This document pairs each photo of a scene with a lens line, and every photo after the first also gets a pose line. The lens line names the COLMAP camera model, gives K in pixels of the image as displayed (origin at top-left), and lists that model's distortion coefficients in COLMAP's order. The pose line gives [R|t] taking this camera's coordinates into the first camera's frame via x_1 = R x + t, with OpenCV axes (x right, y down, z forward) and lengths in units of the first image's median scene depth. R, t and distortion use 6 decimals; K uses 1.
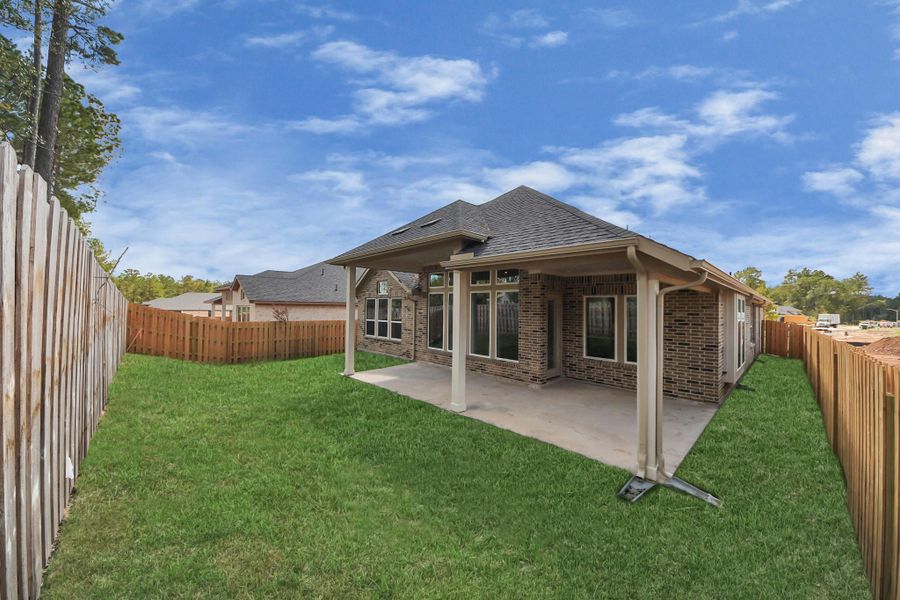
lens RADIAL K [[285.9, 0, 450.0], [0, 285.9, 300.0], [0, 0, 1]] dist [0.000497, 0.000046]
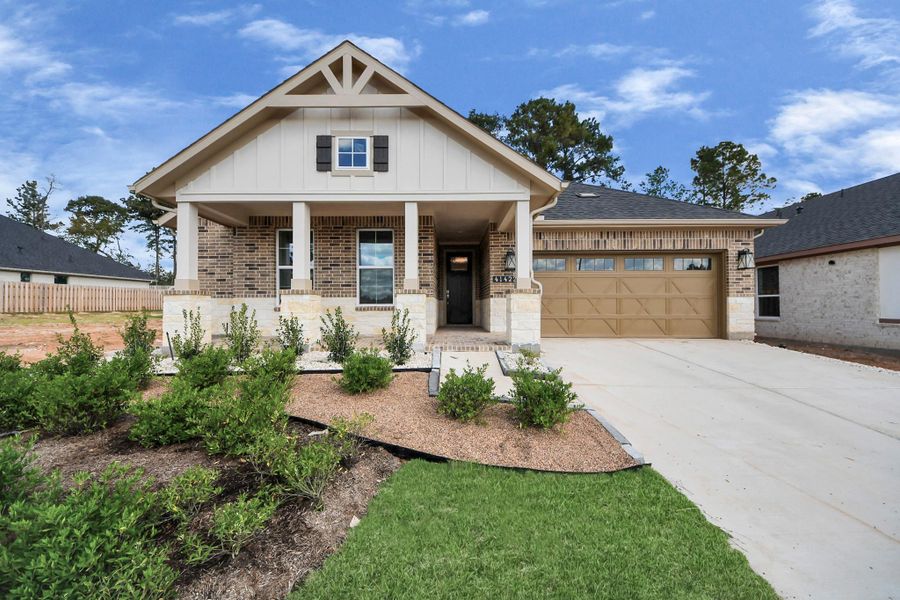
lens RADIAL K [[285.9, 0, 450.0], [0, 285.9, 300.0], [0, 0, 1]] dist [0.000497, 0.000046]
pose [[1.000000, -0.000512, 0.000428, 0.270209], [0.000512, 1.000000, -0.000764, 0.104472], [-0.000428, 0.000764, 1.000000, -0.029503]]
